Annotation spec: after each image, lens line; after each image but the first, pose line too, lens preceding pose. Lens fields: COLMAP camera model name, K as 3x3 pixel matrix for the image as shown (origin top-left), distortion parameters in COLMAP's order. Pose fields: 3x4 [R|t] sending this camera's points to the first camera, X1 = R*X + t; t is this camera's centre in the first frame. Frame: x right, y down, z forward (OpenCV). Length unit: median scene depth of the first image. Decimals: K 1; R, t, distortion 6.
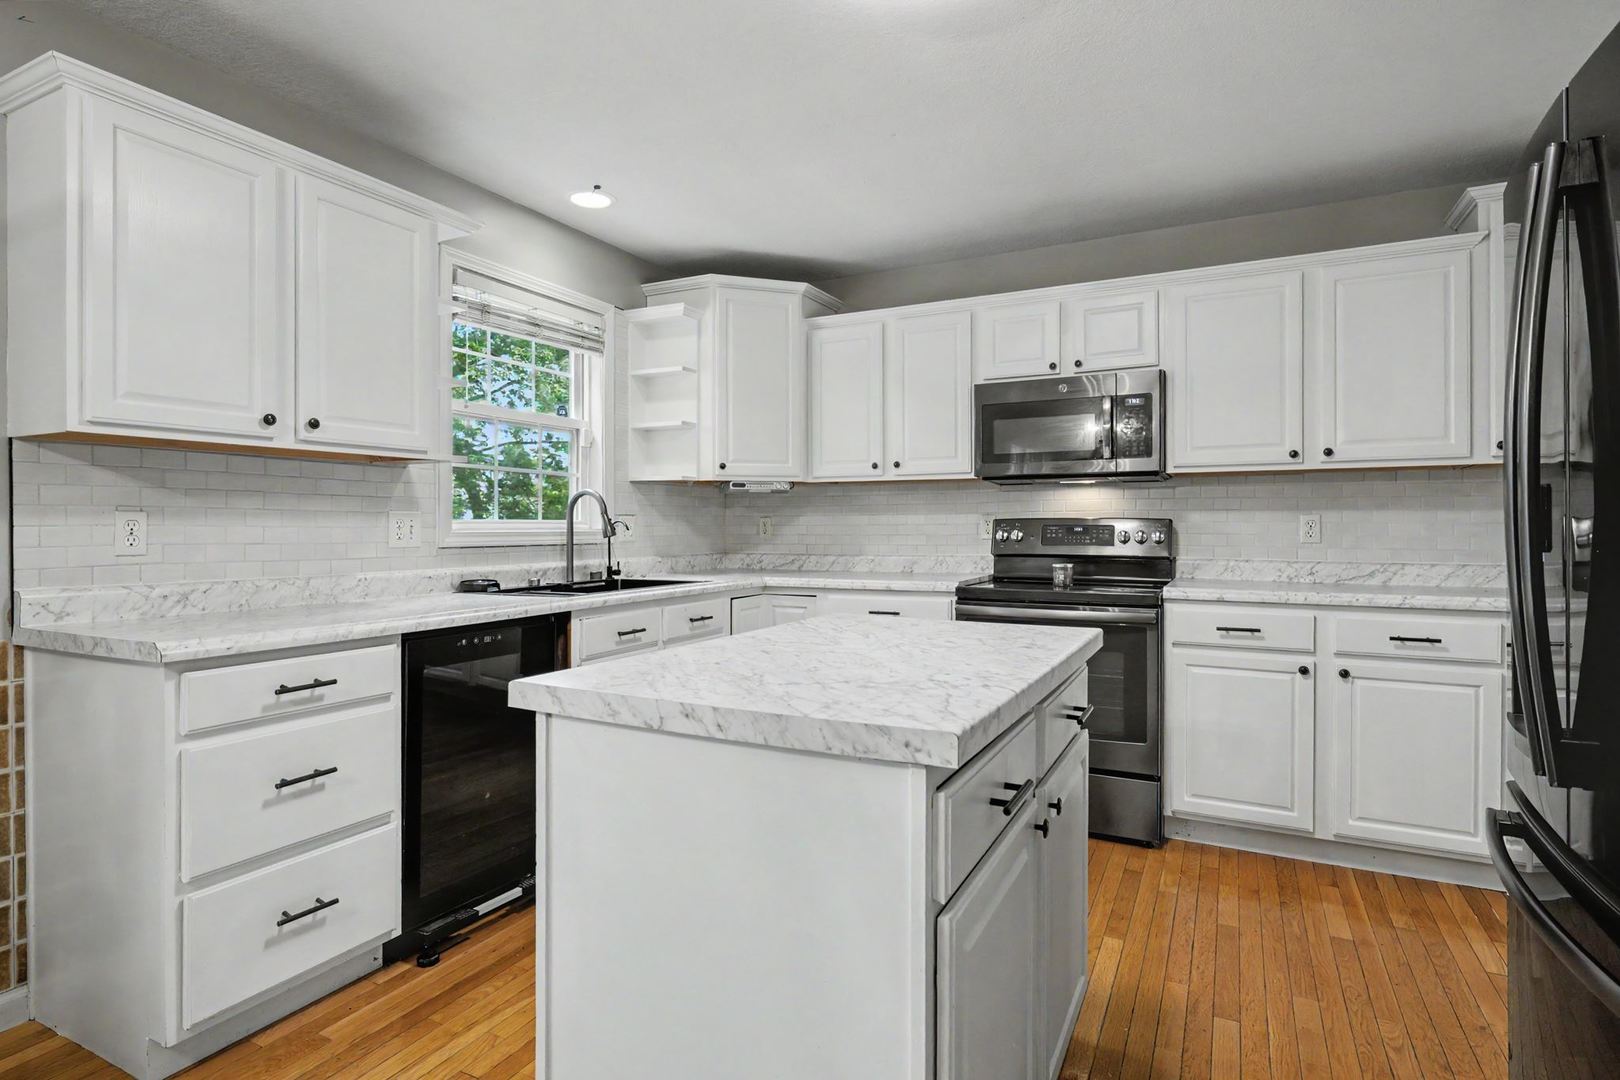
lens RADIAL K [[834.3, 0, 794.7], [0, 834.3, 525.6], [0, 0, 1]] dist [0.004672, -0.002525]
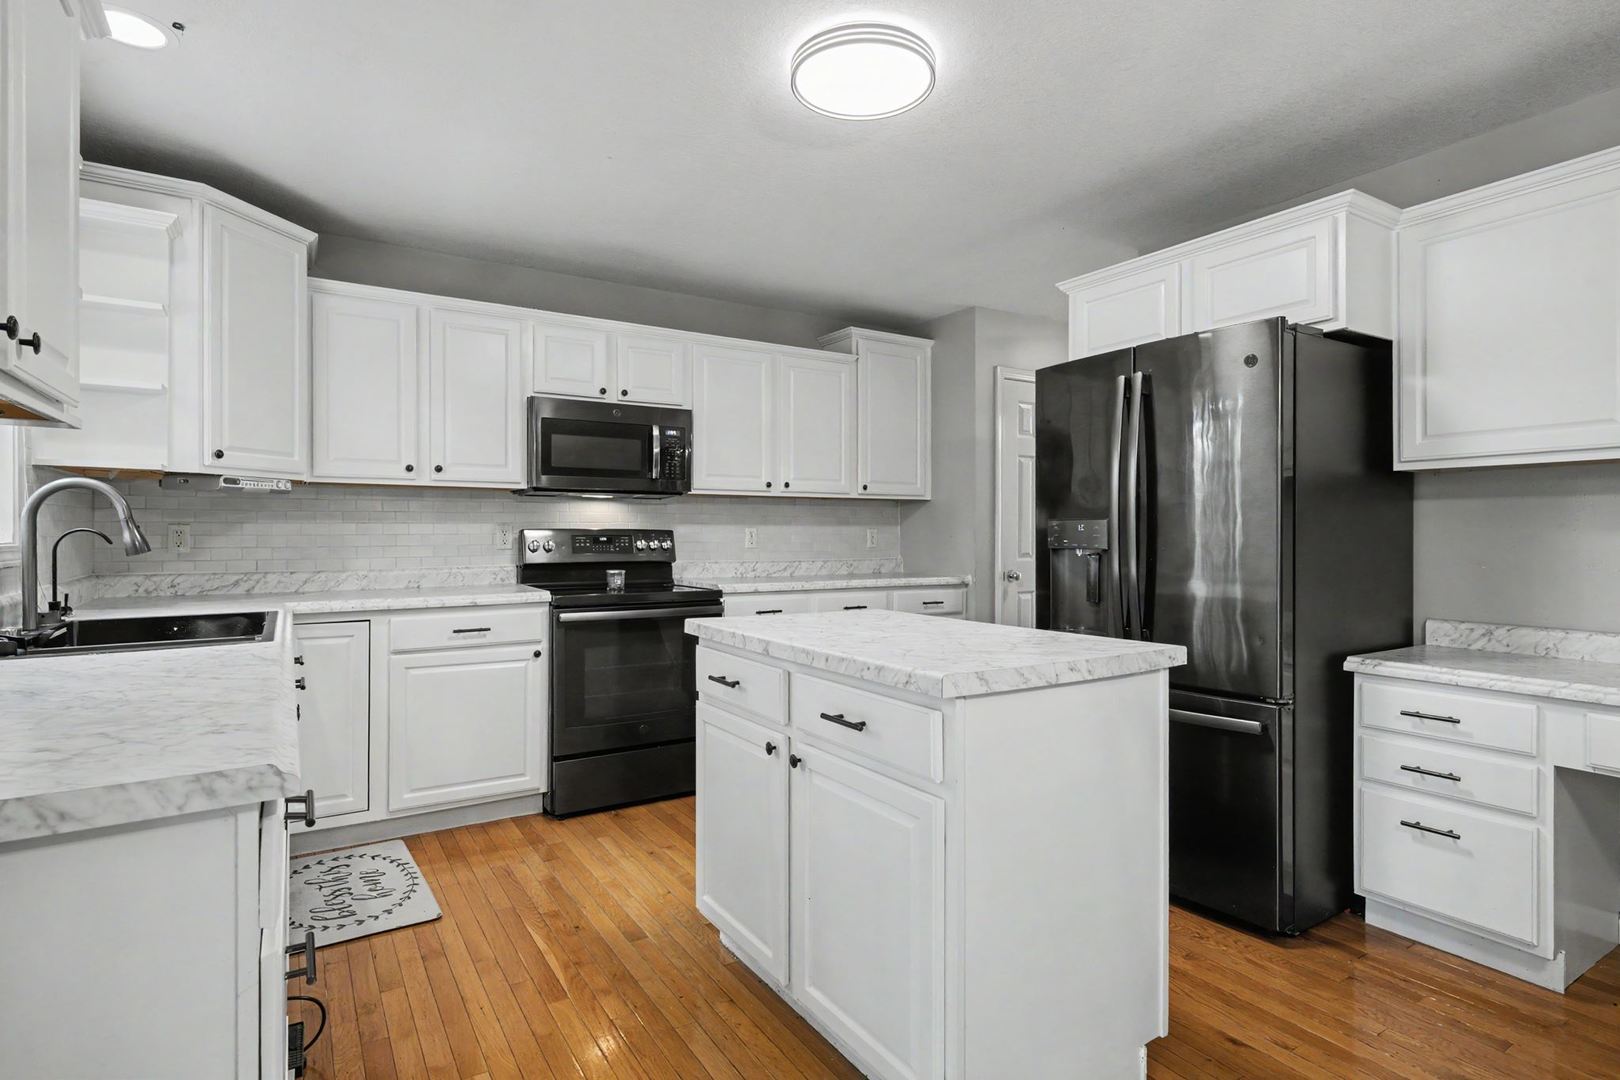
lens RADIAL K [[834.3, 0, 807.9], [0, 834.3, 542.6], [0, 0, 1]] dist [0.004672, -0.002525]
pose [[0.500473, -0.007730, 0.865717, -0.478732], [-0.000827, 0.999955, 0.009407, -0.001534], [-0.865752, -0.005424, 0.500445, 0.201290]]
